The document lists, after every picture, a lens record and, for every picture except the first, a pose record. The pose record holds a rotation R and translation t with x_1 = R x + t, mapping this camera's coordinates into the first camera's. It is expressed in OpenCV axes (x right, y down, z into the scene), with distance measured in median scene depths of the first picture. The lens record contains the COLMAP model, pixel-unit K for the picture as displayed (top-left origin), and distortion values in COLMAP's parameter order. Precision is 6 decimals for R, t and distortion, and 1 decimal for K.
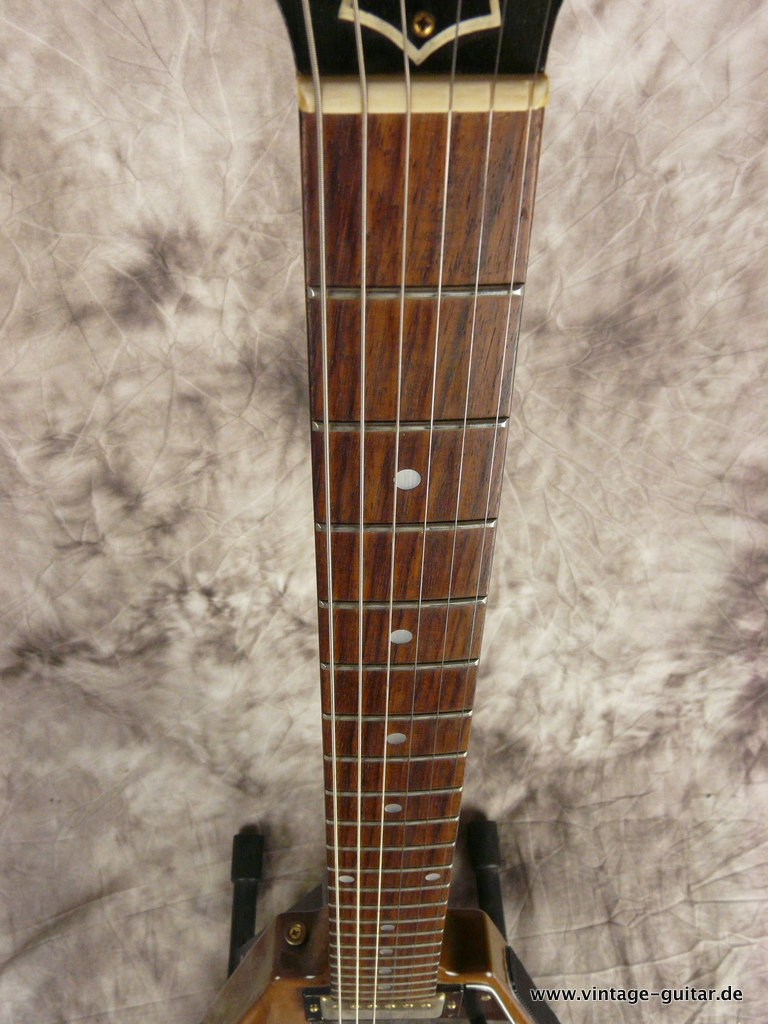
lens RADIAL K [[848.4, 0, 376.6], [0, 848.4, 511.6], [0, 0, 1]] dist [-0.089215, 0.101794]
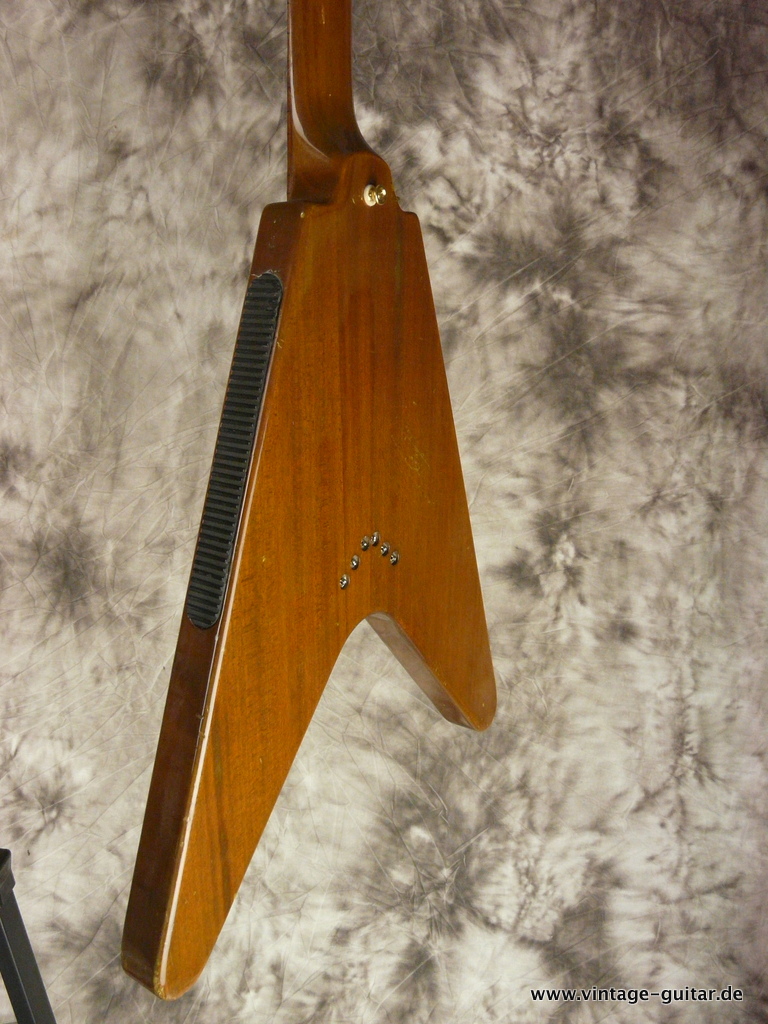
lens RADIAL K [[848.4, 0, 381.1], [0, 848.4, 509.9], [0, 0, 1]] dist [-0.089215, 0.101794]
pose [[0.987828, 0.152057, 0.032781, 0.383108], [-0.089624, 0.728622, -0.679027, 0.714487], [-0.127135, 0.667824, 0.733381, -0.257393]]
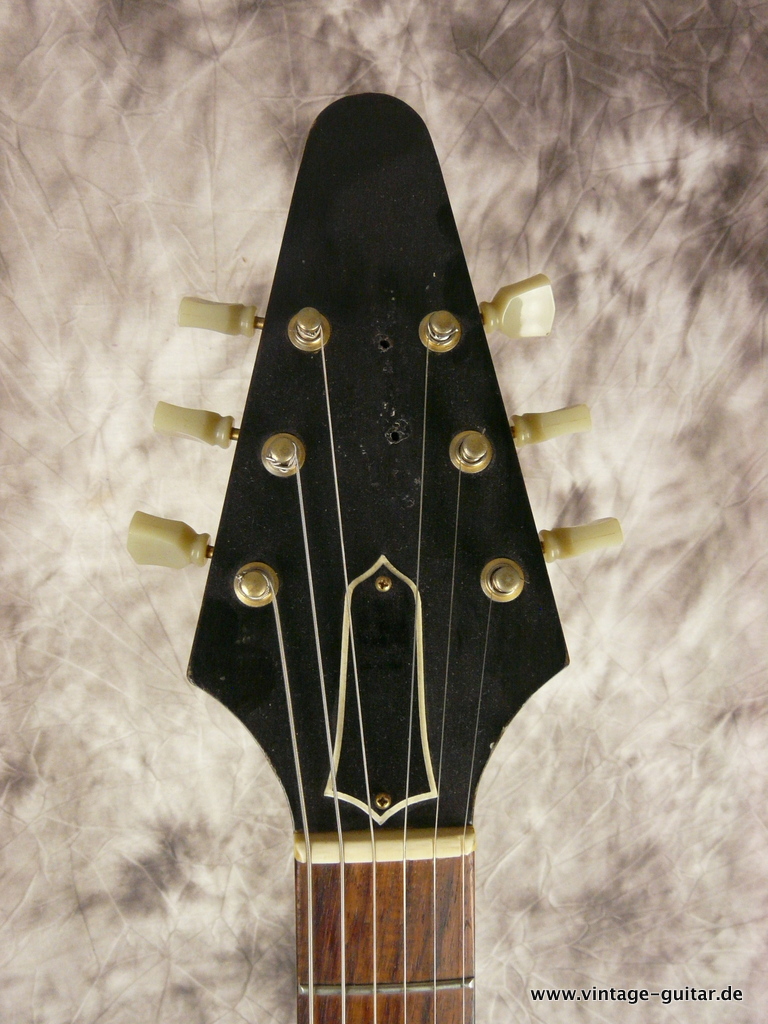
lens RADIAL K [[848.4, 0, 371.3], [0, 848.4, 511.6], [0, 0, 1]] dist [-0.089215, 0.101794]
pose [[0.999798, -0.019235, -0.005833, 0.011215], [0.012509, 0.822580, -0.568512, -0.035590], [0.015734, 0.568324, 0.822655, -0.096572]]
